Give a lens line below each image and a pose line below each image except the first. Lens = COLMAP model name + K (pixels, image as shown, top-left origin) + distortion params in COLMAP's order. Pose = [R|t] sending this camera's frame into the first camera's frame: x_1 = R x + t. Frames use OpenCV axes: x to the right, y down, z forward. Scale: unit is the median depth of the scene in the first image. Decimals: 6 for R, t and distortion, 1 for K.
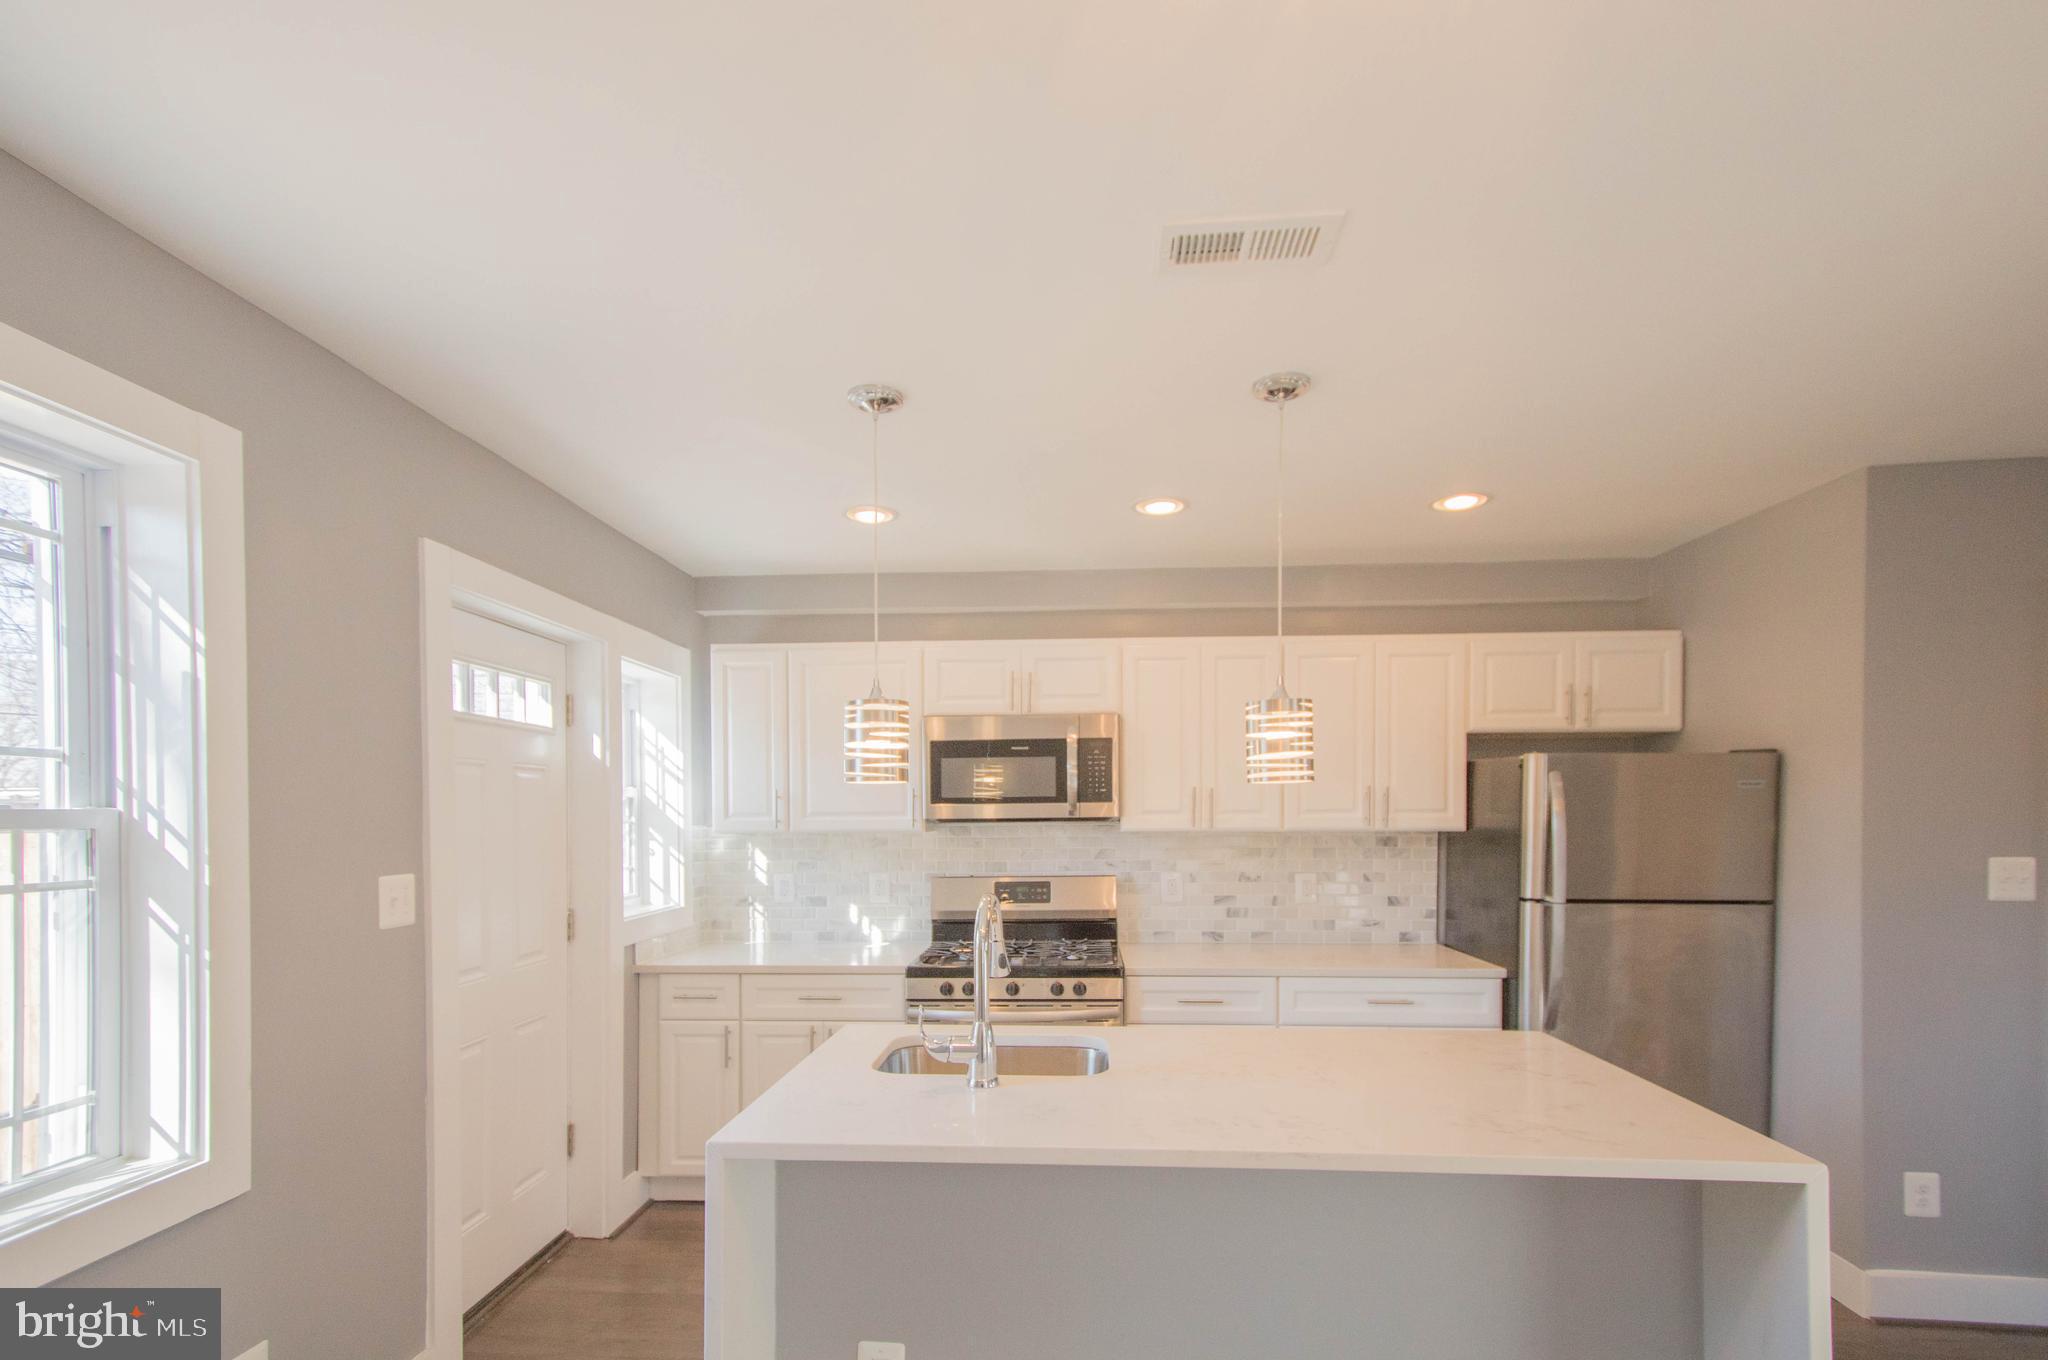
lens RADIAL K [[936.8, 0, 1053.6], [0, 936.8, 813.6], [0, 0, 1]] dist [0.002647, 0.000507]
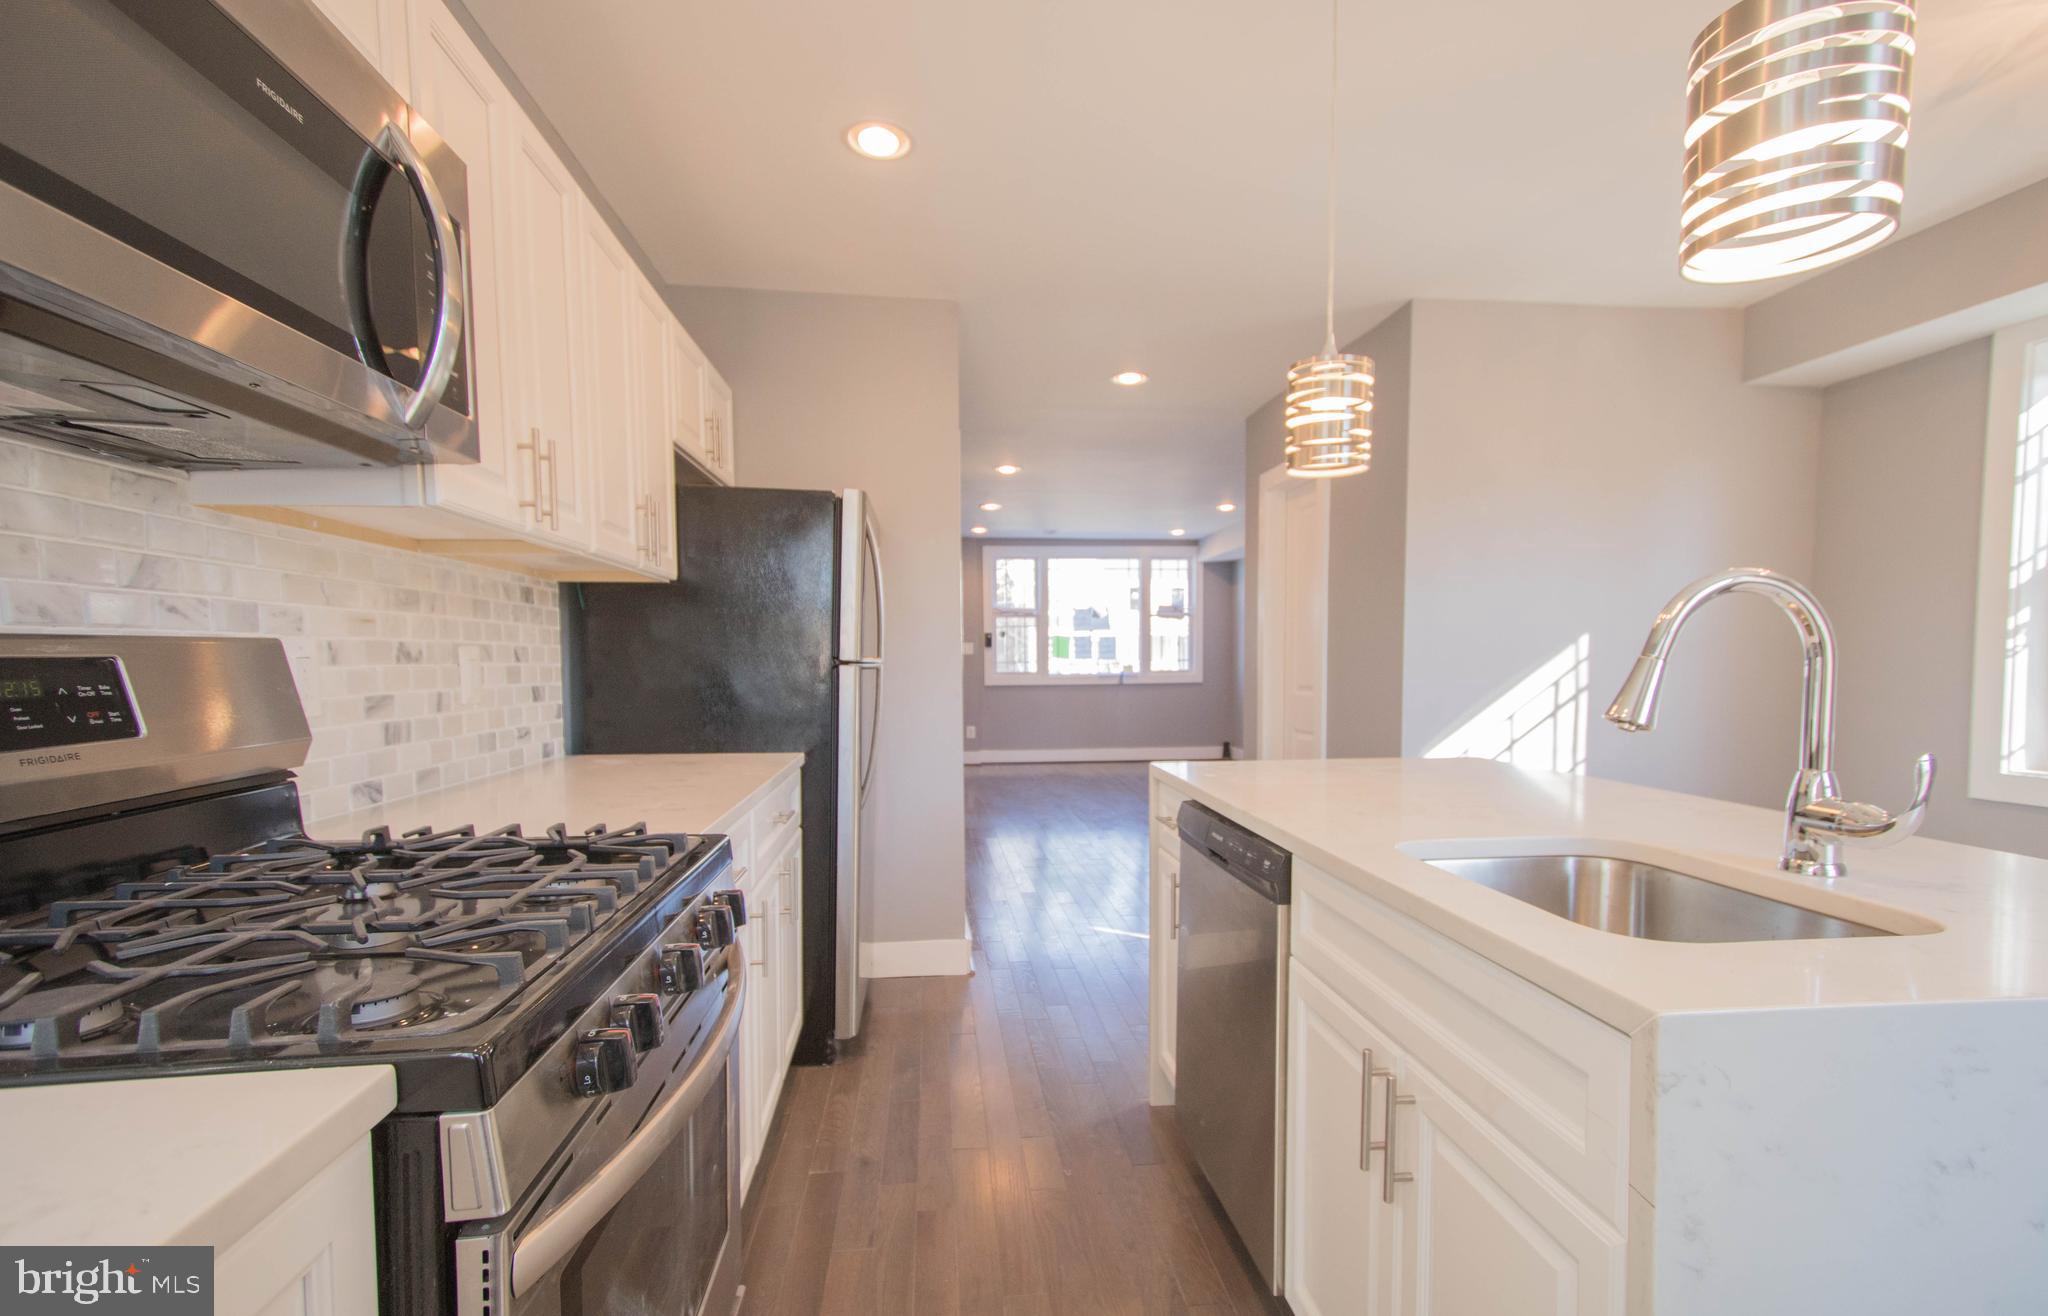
lens RADIAL K [[964.9, 0, 1055.3], [0, 964.9, 697.6], [0, 0, 1]] dist [0.008950, 0.000858]
pose [[-0.182597, -0.036552, 0.982508, -0.339399], [0.000858, 0.999302, 0.037336, 0.078077], [-0.983187, 0.007660, -0.182439, 0.838094]]
